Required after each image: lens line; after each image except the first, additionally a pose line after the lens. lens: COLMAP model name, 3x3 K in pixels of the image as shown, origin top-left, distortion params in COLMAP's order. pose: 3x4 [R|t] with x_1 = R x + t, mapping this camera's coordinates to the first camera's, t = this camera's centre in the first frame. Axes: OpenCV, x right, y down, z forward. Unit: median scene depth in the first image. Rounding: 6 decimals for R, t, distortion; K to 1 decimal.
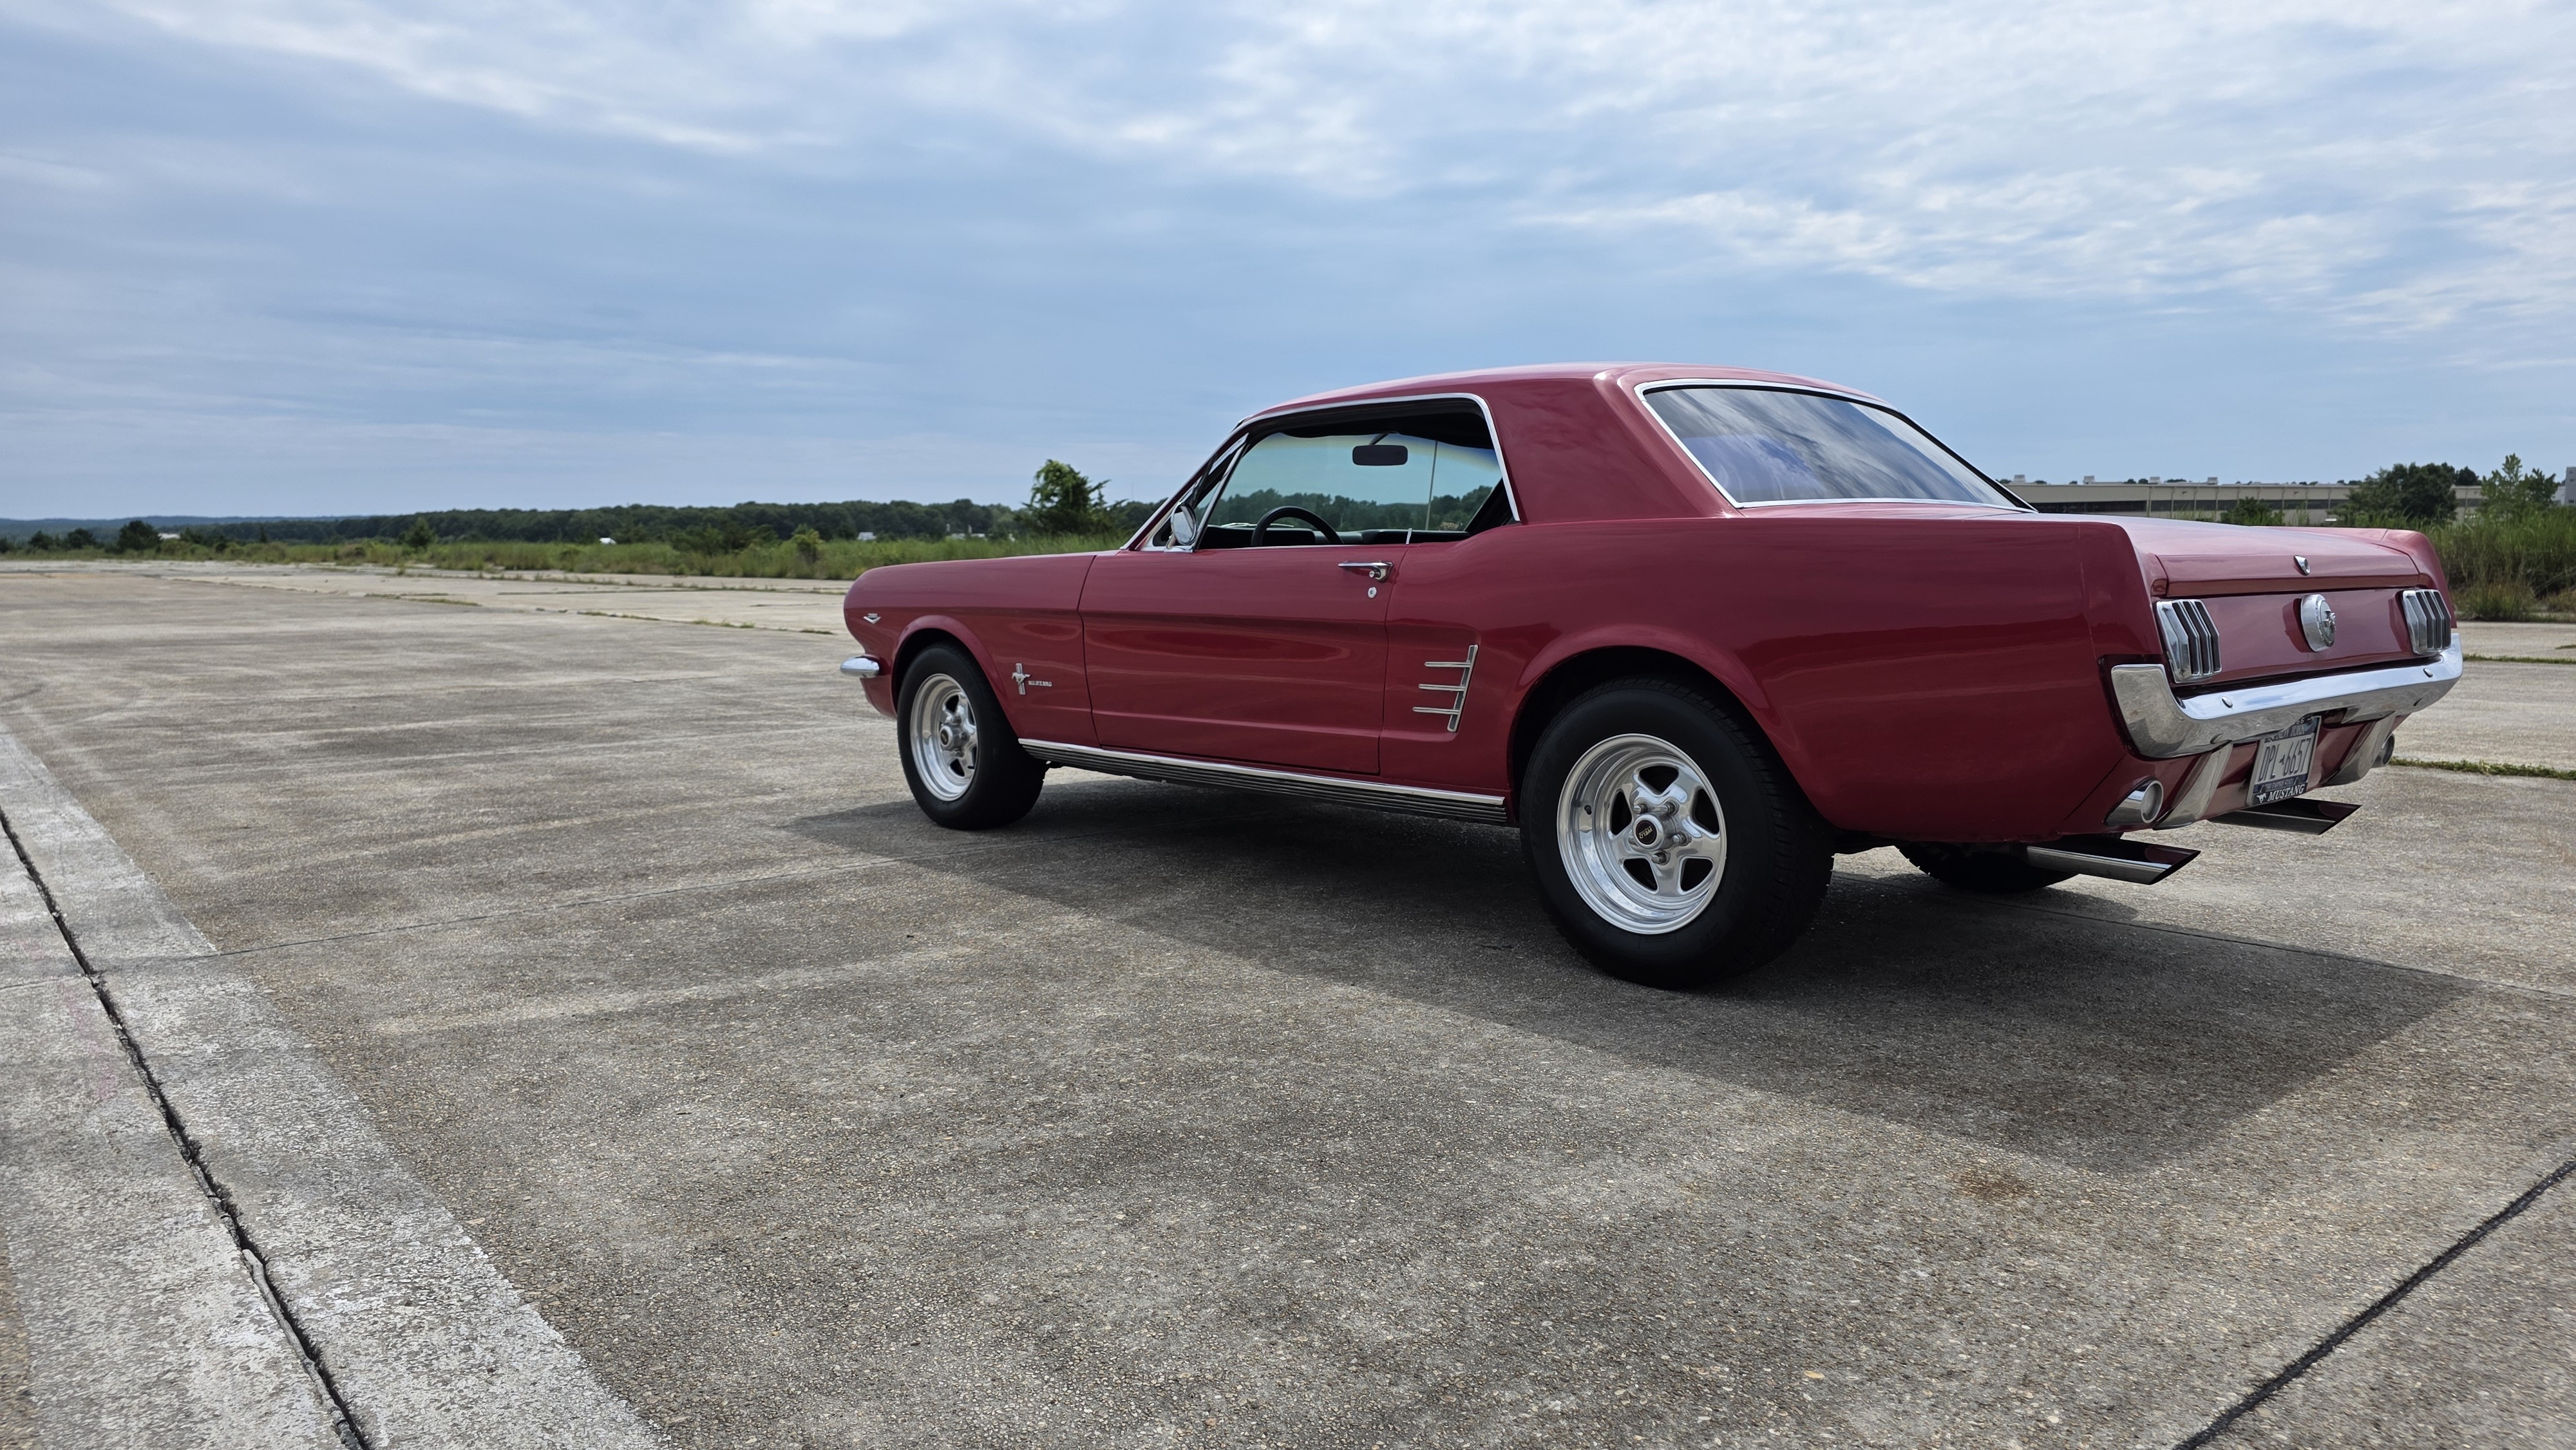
lens RADIAL K [[1724.6, 0, 1279.0], [0, 1724.6, 710.1], [0, 0, 1]] dist [0.070333, -0.068999]
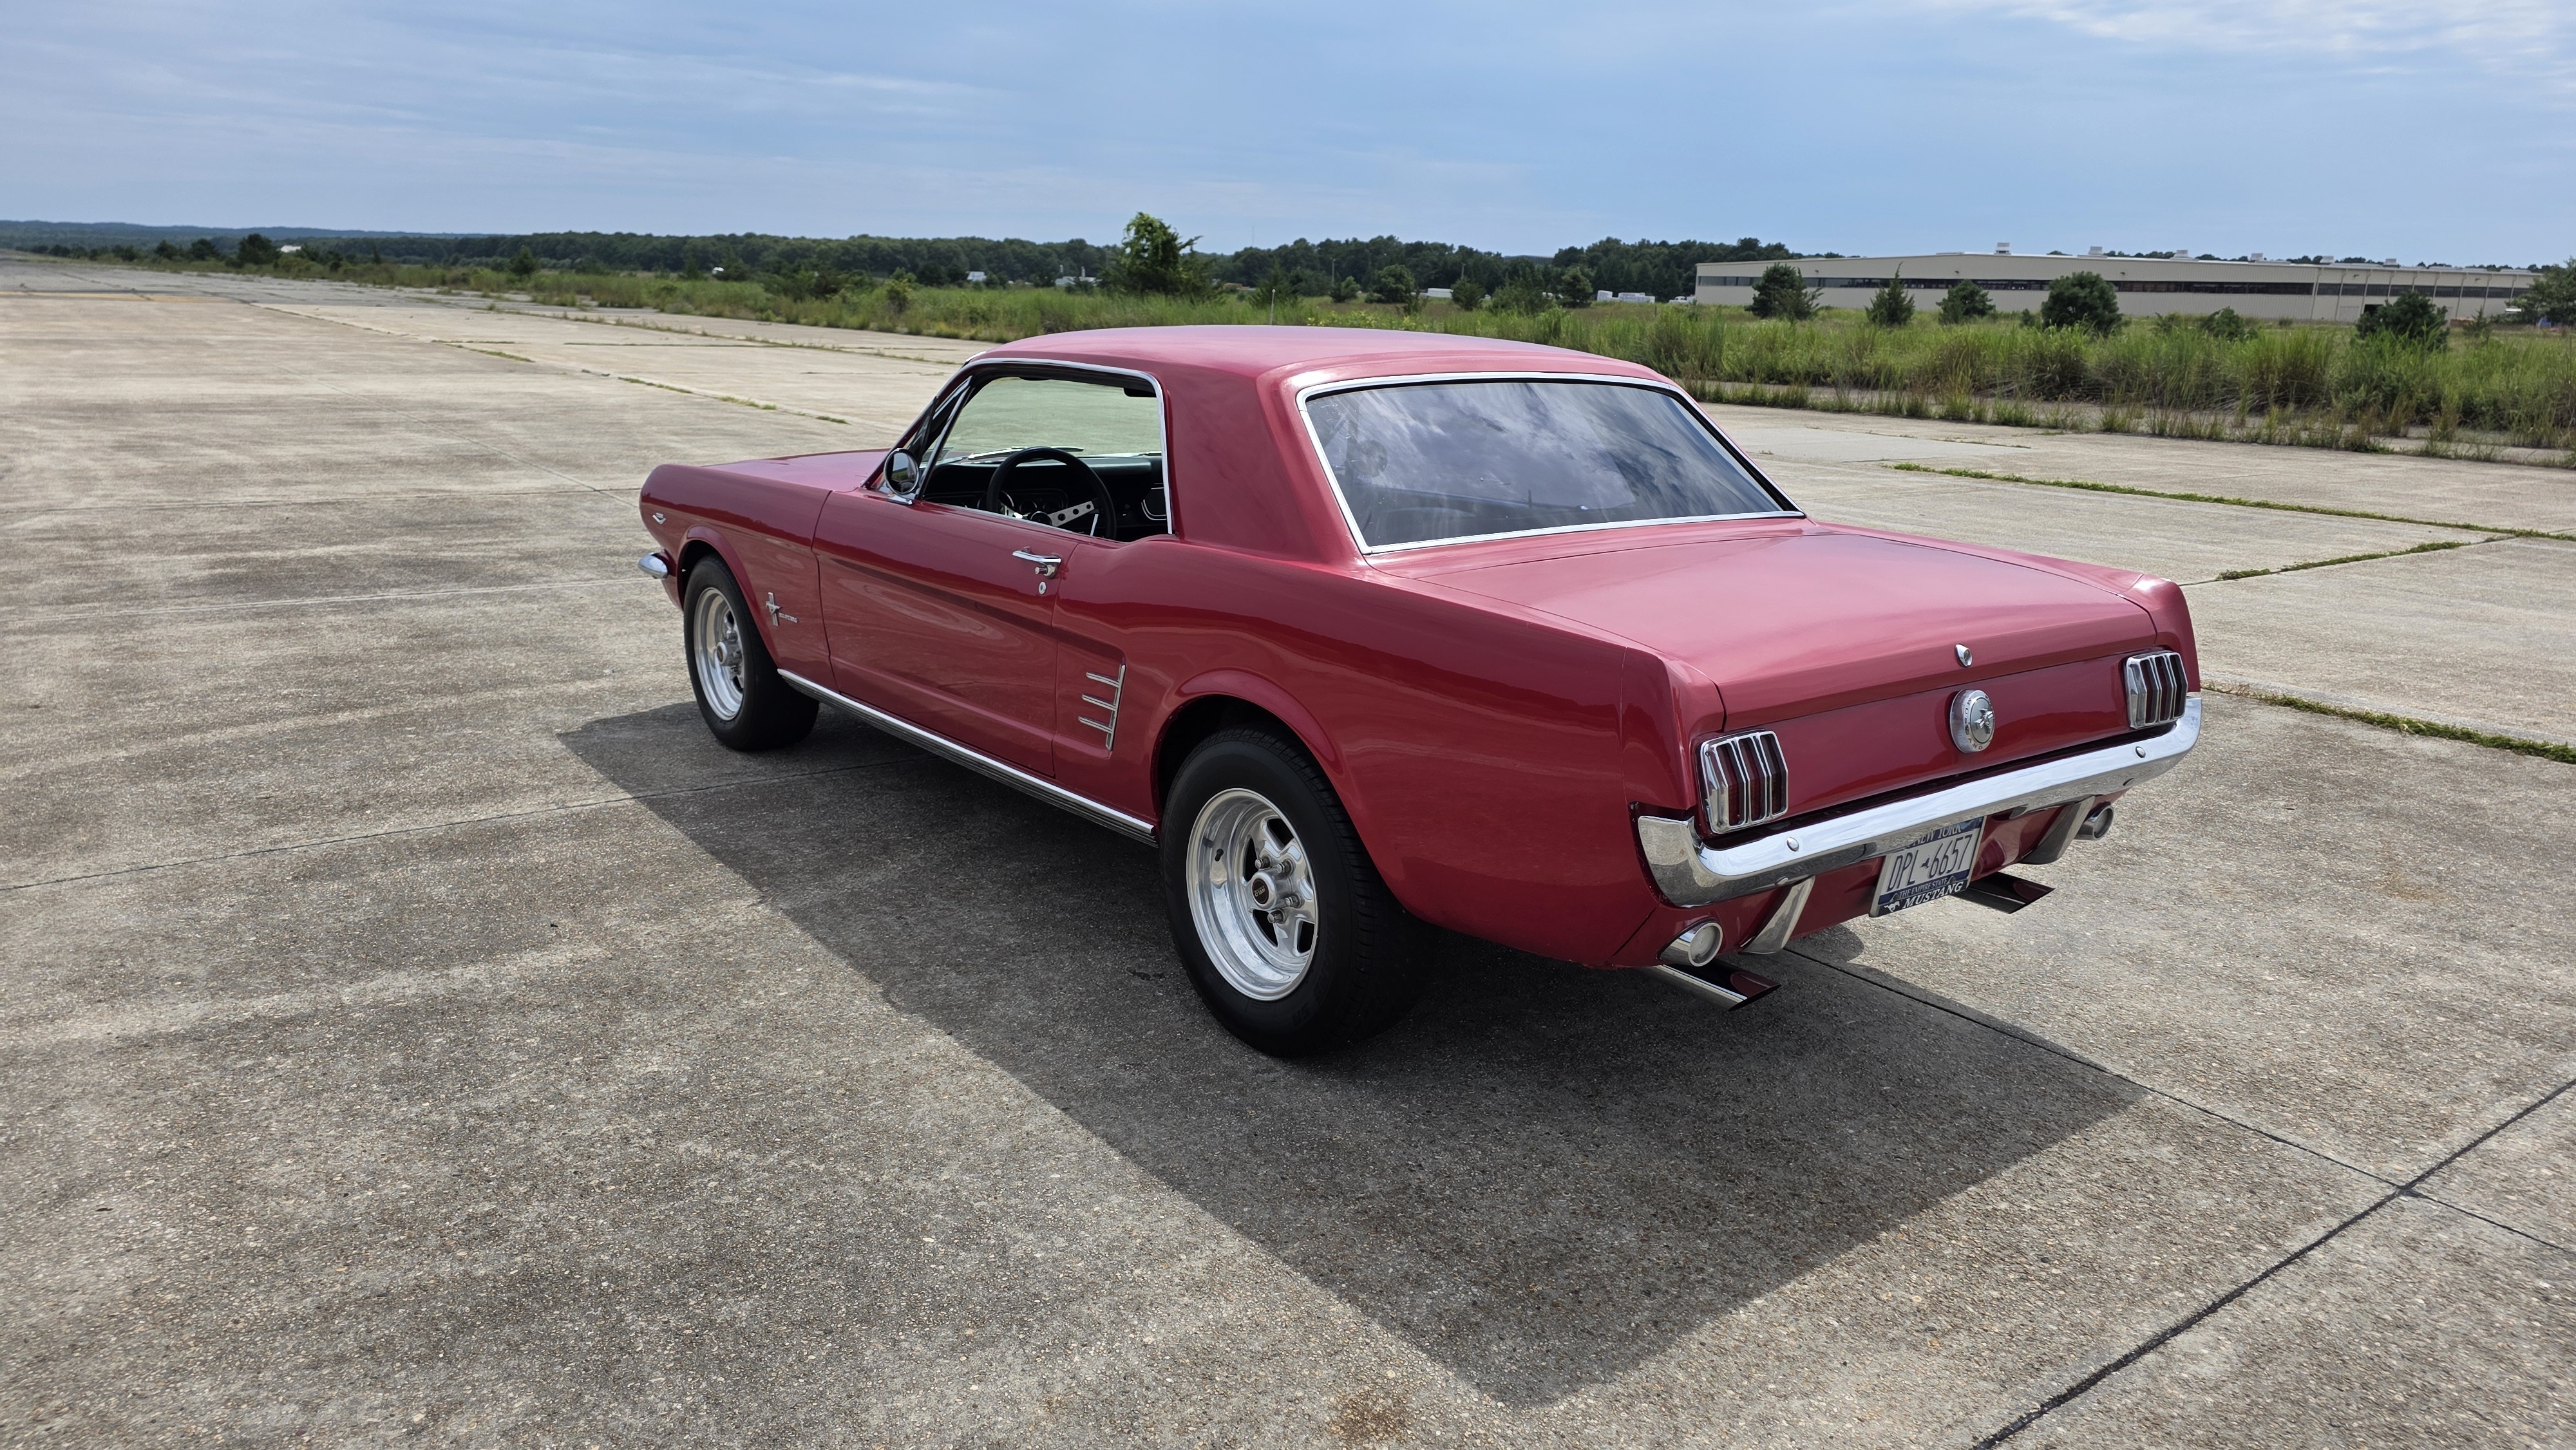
lens RADIAL K [[1727.9, 0, 1302.4], [0, 1727.9, 709.0], [0, 0, 1]] dist [0.068770, -0.061997]
pose [[0.997920, 0.044988, -0.046161, 0.253323], [-0.038181, 0.989558, 0.138989, -0.145953], [0.051932, -0.136938, 0.989217, 0.084148]]
